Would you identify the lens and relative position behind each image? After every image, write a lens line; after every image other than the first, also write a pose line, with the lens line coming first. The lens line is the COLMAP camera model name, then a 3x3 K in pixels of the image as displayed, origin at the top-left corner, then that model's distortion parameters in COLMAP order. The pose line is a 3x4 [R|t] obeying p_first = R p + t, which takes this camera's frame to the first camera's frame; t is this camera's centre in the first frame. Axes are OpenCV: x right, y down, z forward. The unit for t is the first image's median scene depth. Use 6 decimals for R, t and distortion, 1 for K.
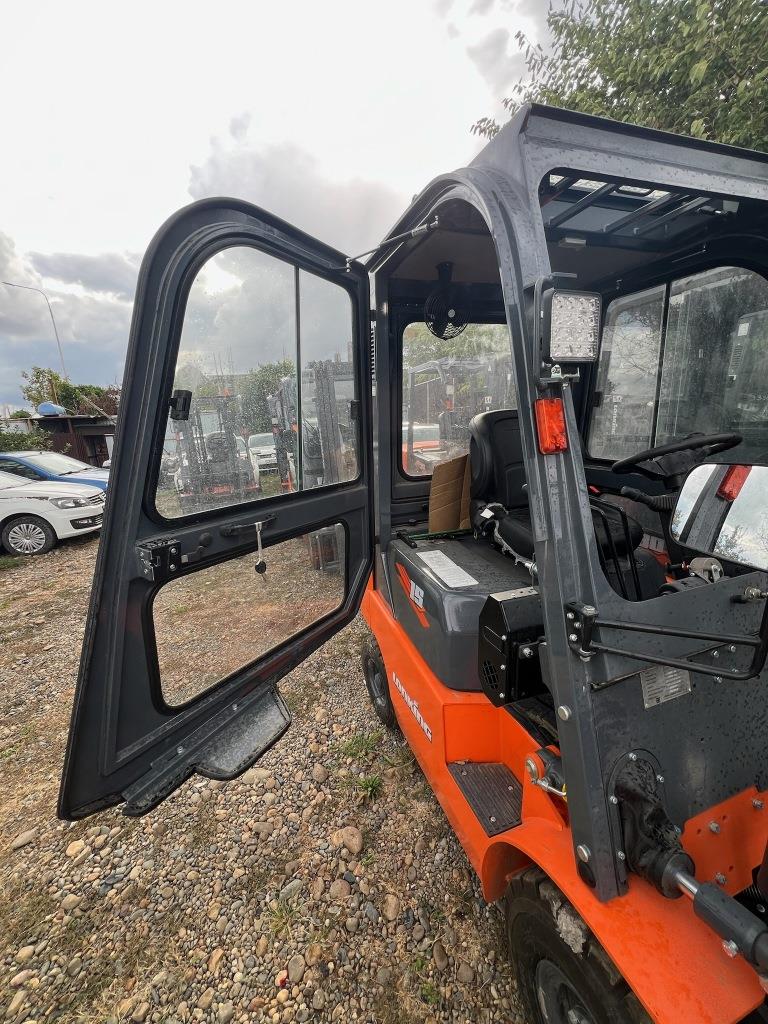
lens RADIAL K [[412.6, 0, 386.0], [0, 412.6, 510.4], [0, 0, 1]] dist [-0.002790, 0.001535]
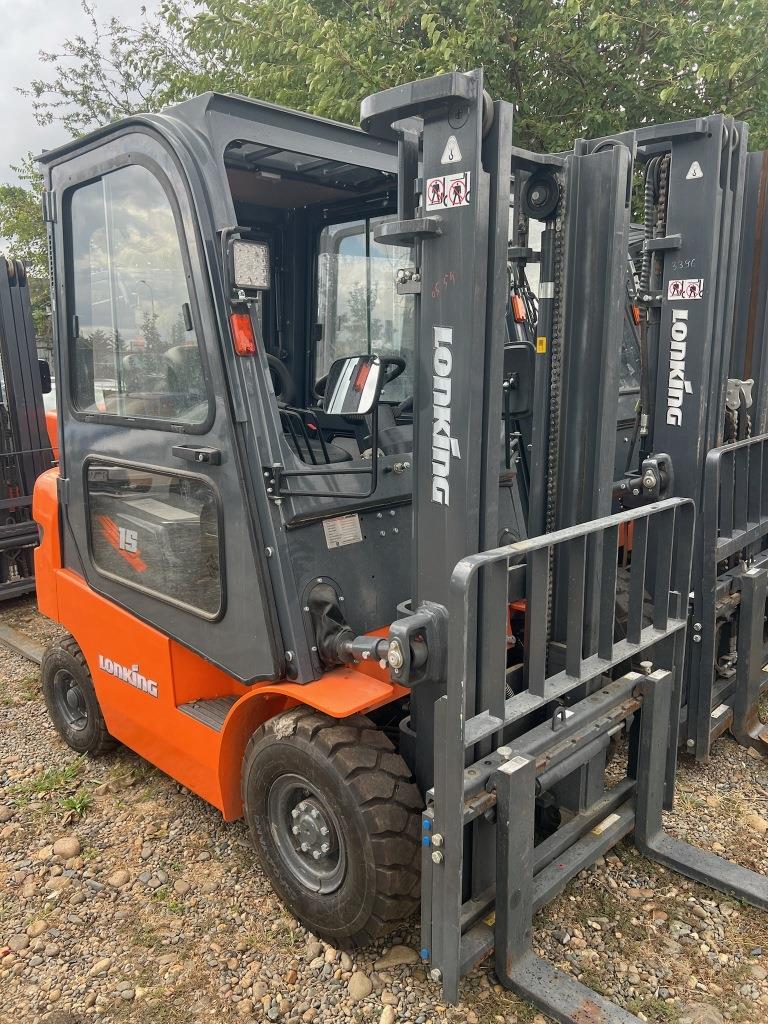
lens RADIAL K [[784.1, 0, 382.3], [0, 784.1, 512.3], [0, 0, 1]] dist [0.027252, -0.034079]
pose [[0.897653, -0.047942, 0.438087, -0.283029], [0.071883, 0.996681, -0.038219, 0.415455], [-0.434800, 0.065799, 0.898120, -1.204467]]
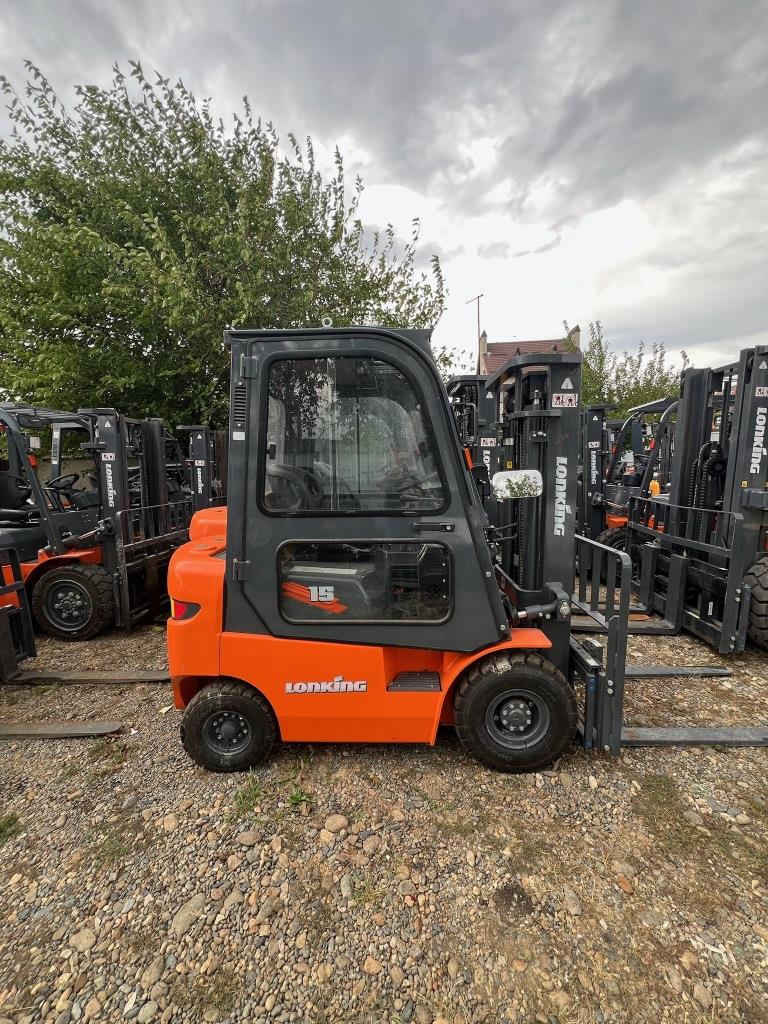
lens RADIAL K [[412.6, 0, 387.9], [0, 412.6, 508.2], [0, 0, 1]] dist [-0.002790, 0.001535]
pose [[0.360141, -0.053434, 0.931366, -1.742968], [0.218855, 0.975336, -0.028670, 0.042044], [-0.906863, 0.214159, 0.362953, 0.483942]]
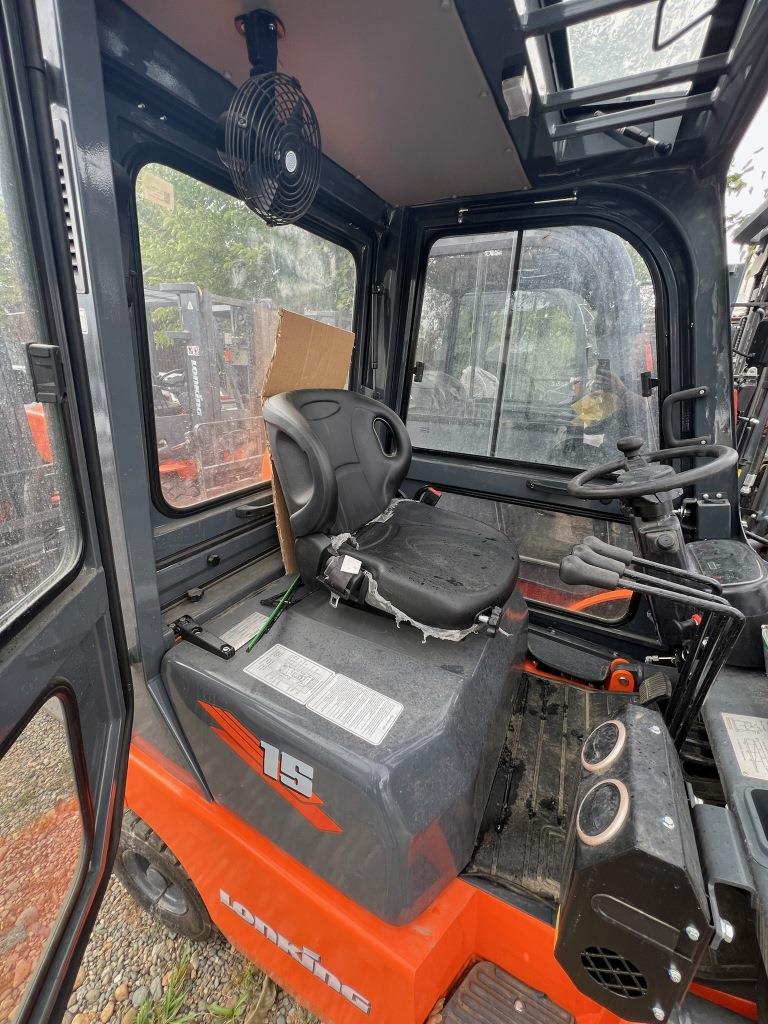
lens RADIAL K [[412.6, 0, 387.0], [0, 412.6, 508.9], [0, 0, 1]] dist [-0.002790, 0.001535]
pose [[0.720850, -0.167272, 0.672604, -0.200336], [0.096025, 0.985184, 0.142096, -0.273519], [-0.686407, -0.037843, 0.726232, 0.961878]]
